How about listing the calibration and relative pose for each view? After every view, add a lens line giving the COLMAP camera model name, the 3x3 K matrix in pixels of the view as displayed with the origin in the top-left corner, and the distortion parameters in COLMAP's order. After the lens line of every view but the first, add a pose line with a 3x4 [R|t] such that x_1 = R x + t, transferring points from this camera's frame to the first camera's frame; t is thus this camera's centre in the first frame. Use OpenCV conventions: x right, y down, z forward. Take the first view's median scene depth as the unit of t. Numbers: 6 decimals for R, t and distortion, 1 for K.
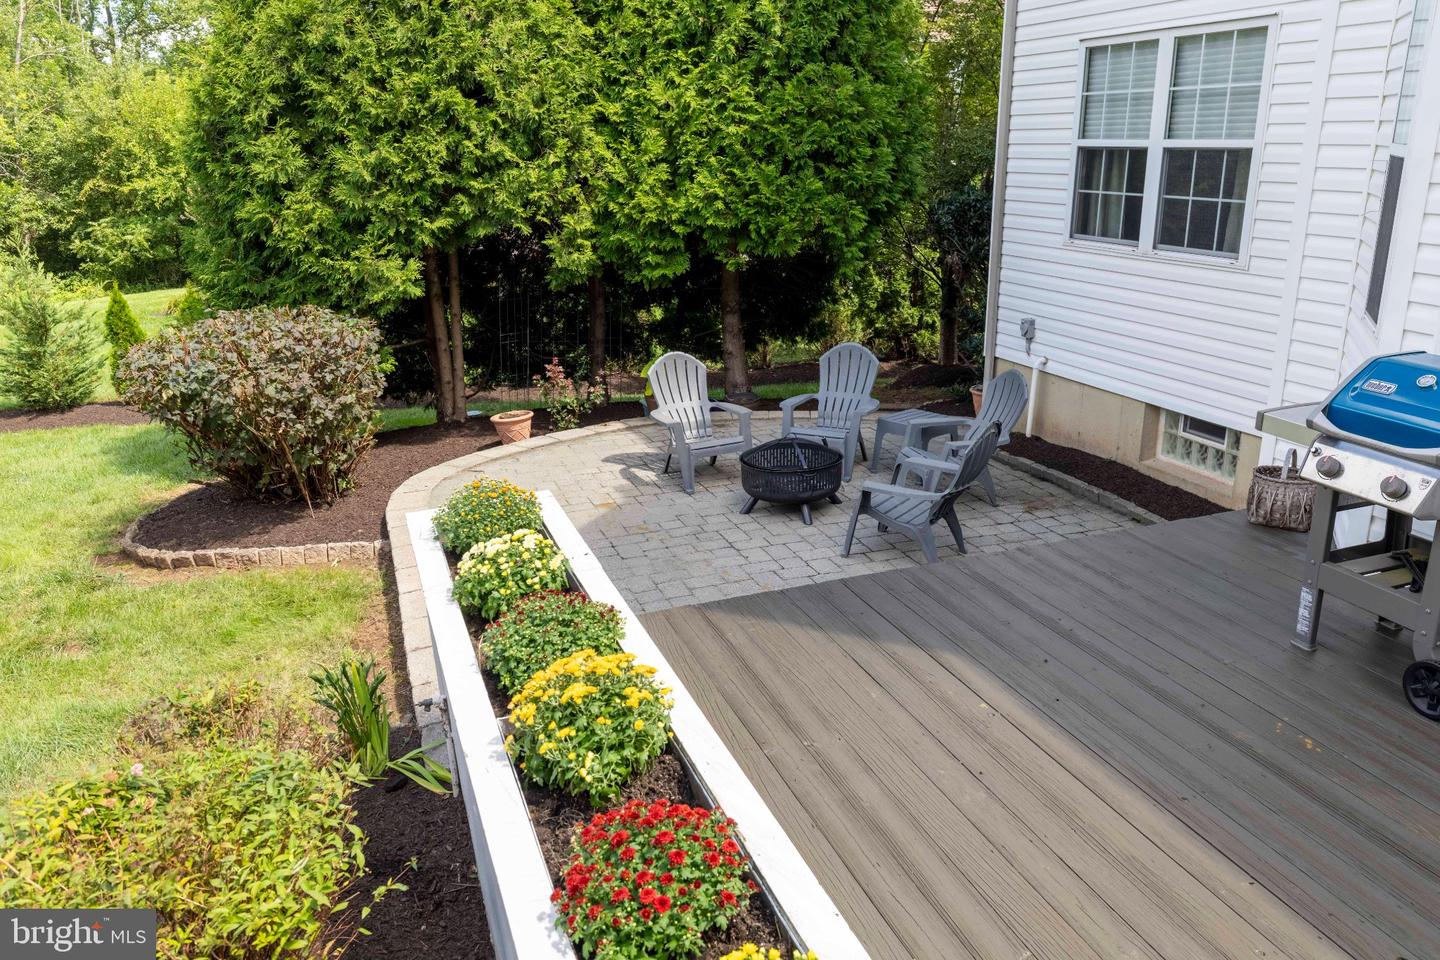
lens RADIAL K [[1108.5, 0, 720.0], [0, 1108.5, 480.0], [0, 0, 1]] dist [-0.003175, -0.000704]
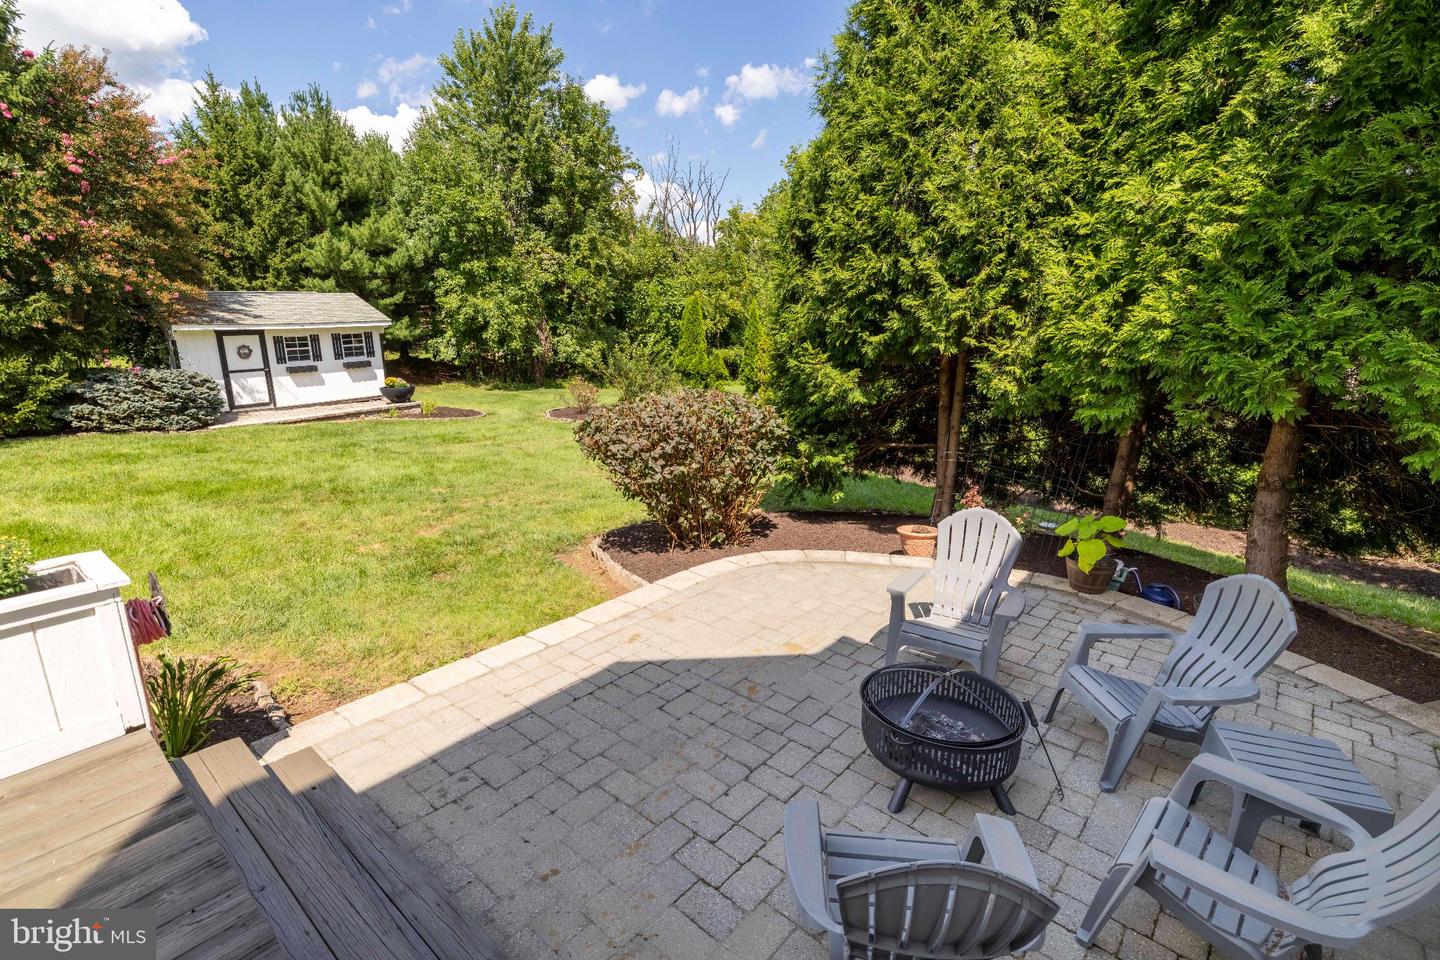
lens RADIAL K [[717.0, 0, 720.0], [0, 717.0, 480.0], [0, 0, 1]] dist [0.002218, 0.000393]
pose [[0.502126, 0.220921, -0.836100, 0.272994], [-0.253517, 0.961946, 0.101922, -0.130319], [0.826800, 0.160788, 0.539026, 0.518447]]
